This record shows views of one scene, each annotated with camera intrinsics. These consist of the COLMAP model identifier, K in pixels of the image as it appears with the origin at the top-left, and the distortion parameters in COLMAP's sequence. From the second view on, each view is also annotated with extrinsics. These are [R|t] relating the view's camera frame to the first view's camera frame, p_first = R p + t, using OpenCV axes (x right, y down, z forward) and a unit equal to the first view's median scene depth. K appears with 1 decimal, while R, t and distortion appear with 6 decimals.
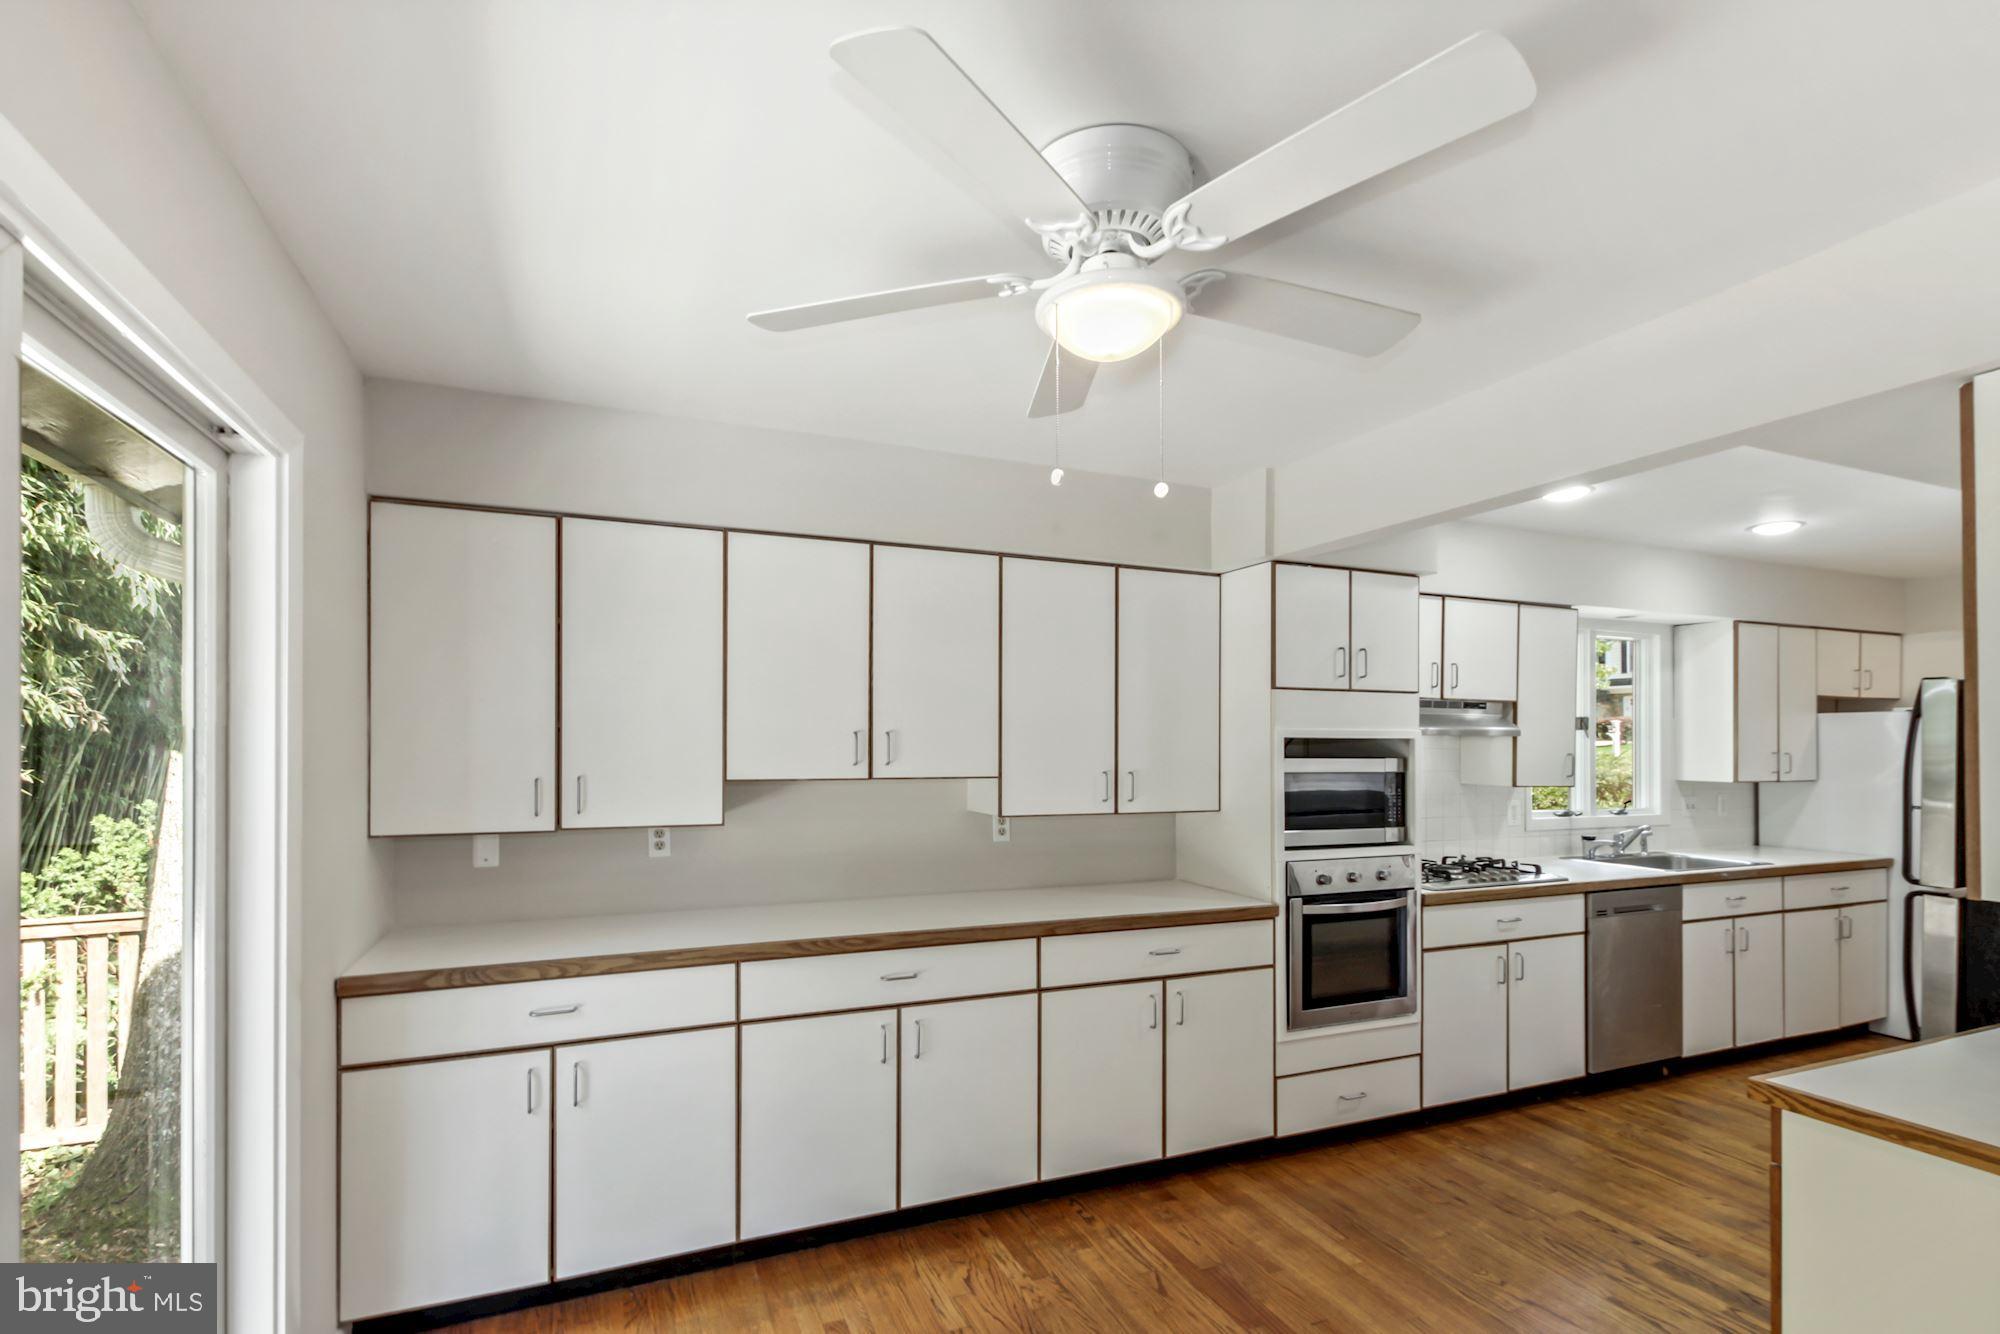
lens RADIAL K [[952.9, 0, 1004.1], [0, 952.9, 737.4], [0, 0, 1]] dist [0.000018, 0.000002]
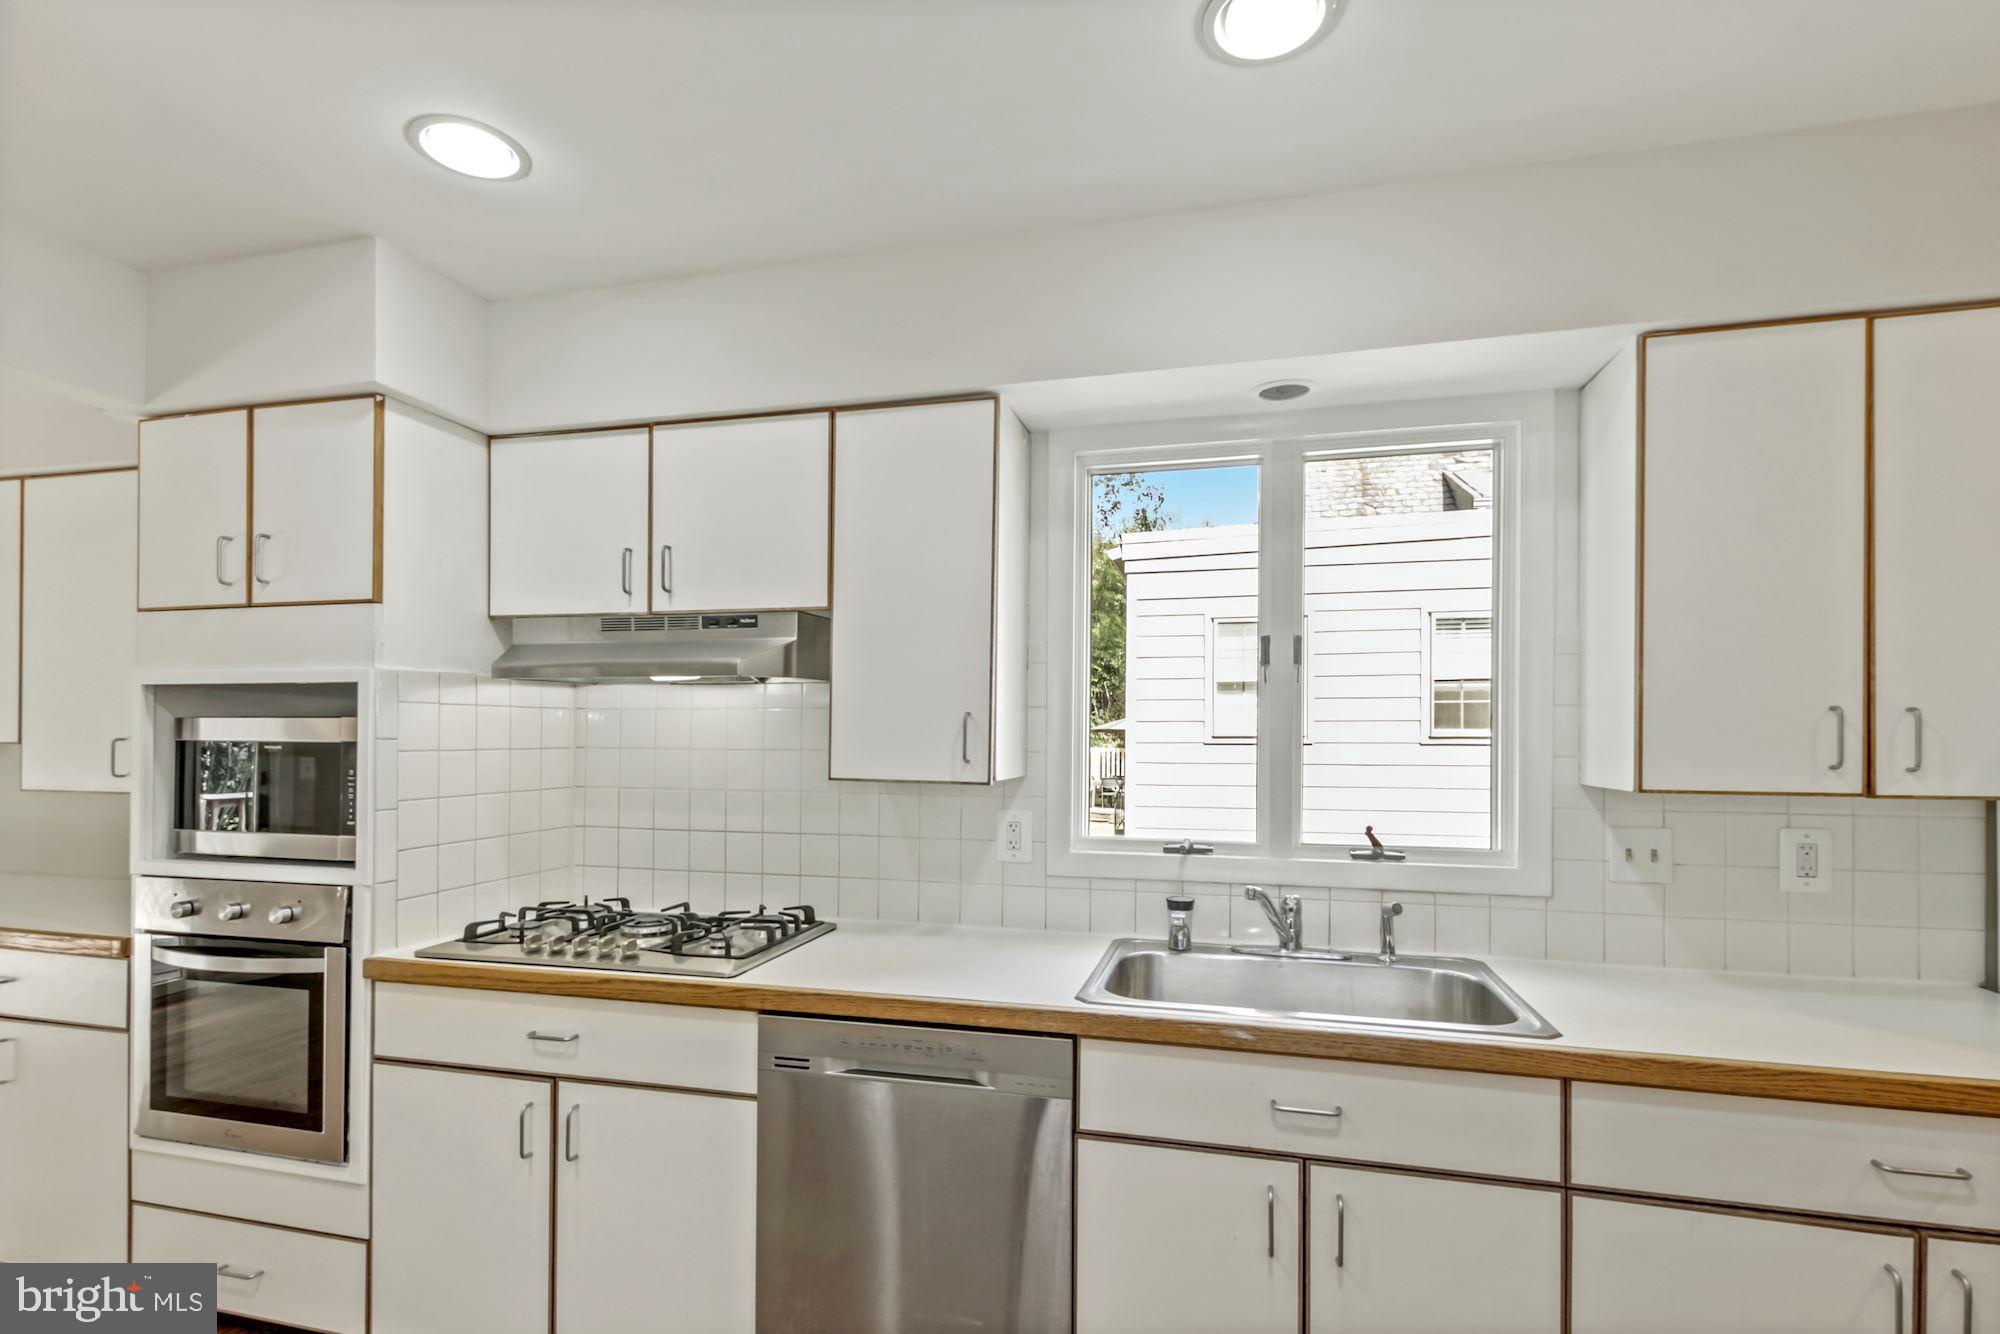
lens RADIAL K [[952.9, 0, 1004.1], [0, 952.9, 737.4], [0, 0, 1]] dist [0.000018, 0.000002]
pose [[0.795600, -0.002451, -0.605817, 1.079853], [0.003109, 0.999995, 0.000037, 0.035263], [0.605814, -0.001913, 0.795604, 0.779690]]
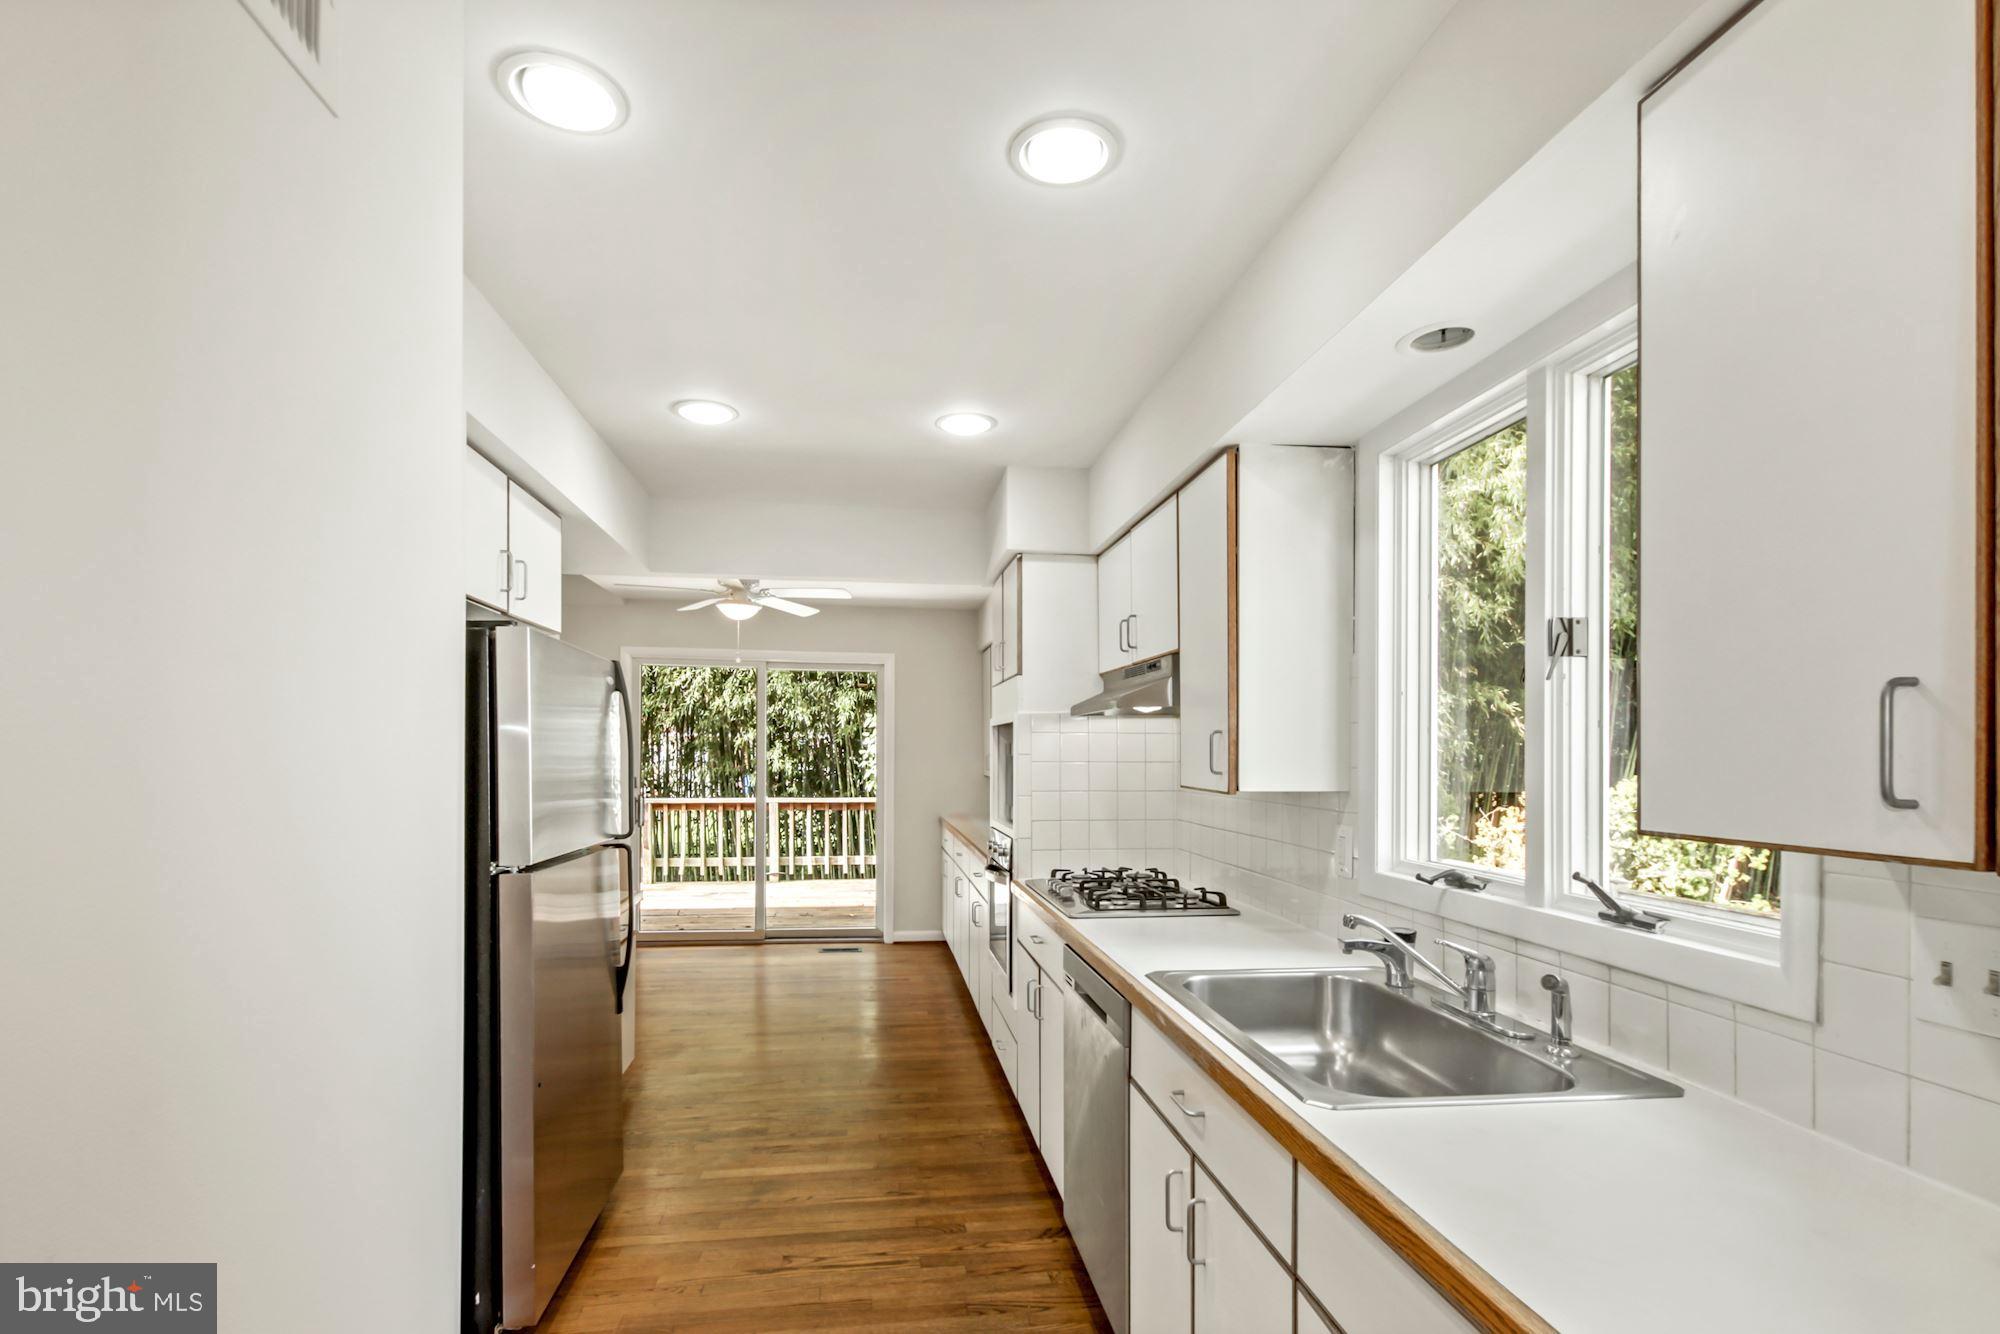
lens RADIAL K [[952.9, 0, 1004.1], [0, 952.9, 737.4], [0, 0, 1]] dist [0.000018, 0.000002]
pose [[-0.261463, -0.025416, -0.964879, 1.387925], [-0.004624, 0.999675, -0.025080, 0.042689], [0.965202, -0.002096, -0.261496, 1.251832]]
